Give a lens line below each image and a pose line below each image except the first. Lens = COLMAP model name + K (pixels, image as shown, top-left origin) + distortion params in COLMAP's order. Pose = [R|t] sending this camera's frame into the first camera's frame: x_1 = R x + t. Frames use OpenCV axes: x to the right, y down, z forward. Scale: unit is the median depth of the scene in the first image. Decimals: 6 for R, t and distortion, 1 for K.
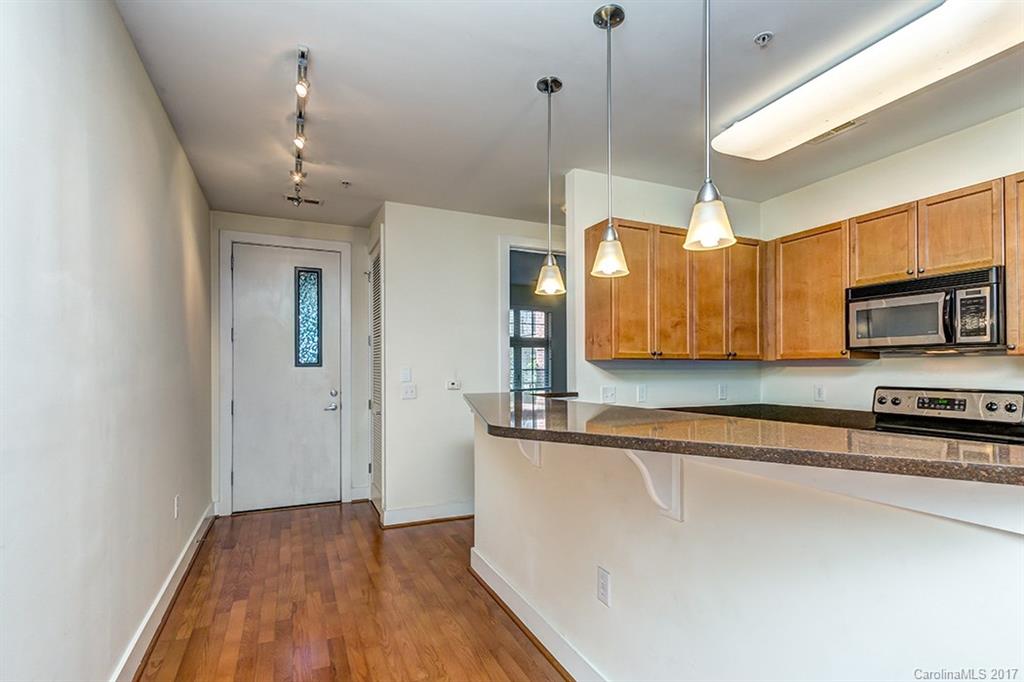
lens RADIAL K [[497.3, 0, 518.3], [0, 497.3, 366.2], [0, 0, 1]] dist [-0.002583, -0.000571]
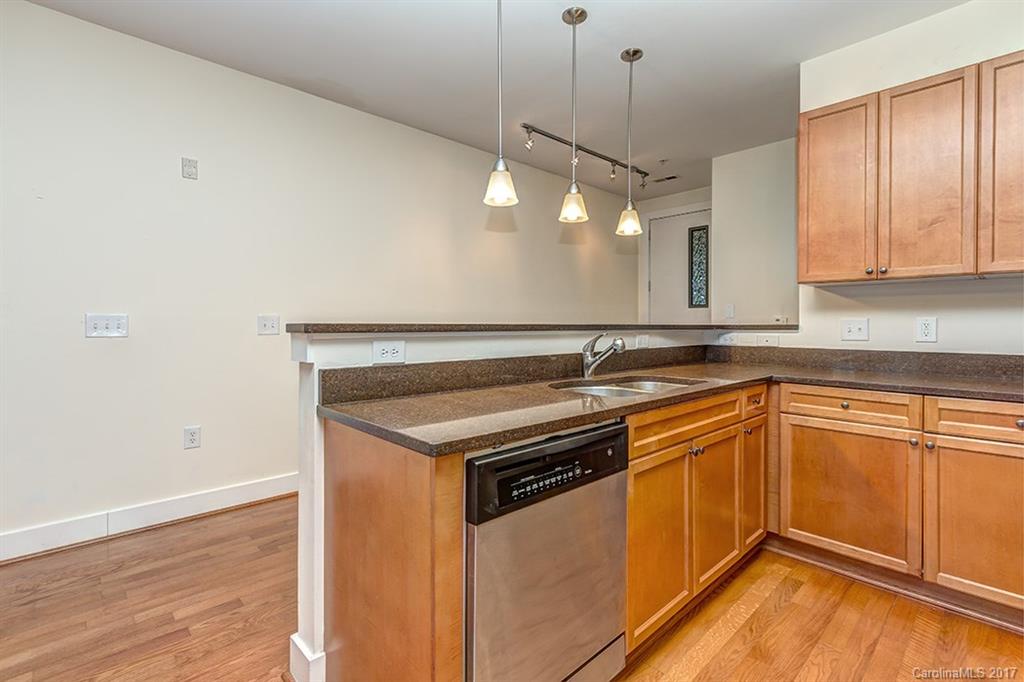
lens RADIAL K [[470.8, 0, 519.9], [0, 470.8, 333.6], [0, 0, 1]] dist [0.001434, -0.000741]
pose [[0.326738, 0.025248, -0.944778, 0.761731], [0.005766, 0.999571, 0.028706, 0.041713], [0.945097, -0.014827, 0.326452, 0.281252]]
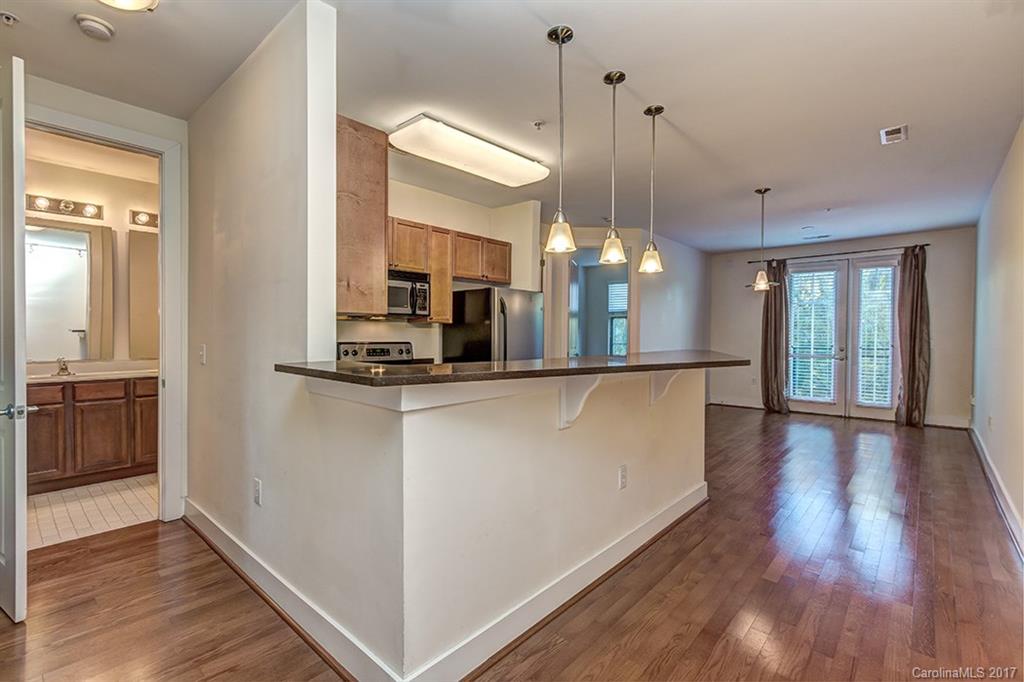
lens RADIAL K [[465.6, 0, 506.0], [0, 465.6, 340.8], [0, 0, 1]] dist [0.001981, 0.000162]
pose [[-0.392366, -0.018723, 0.919619, -0.546073], [-0.012049, 0.999812, 0.015215, 0.012865], [-0.919730, -0.005111, -0.392518, 1.066594]]
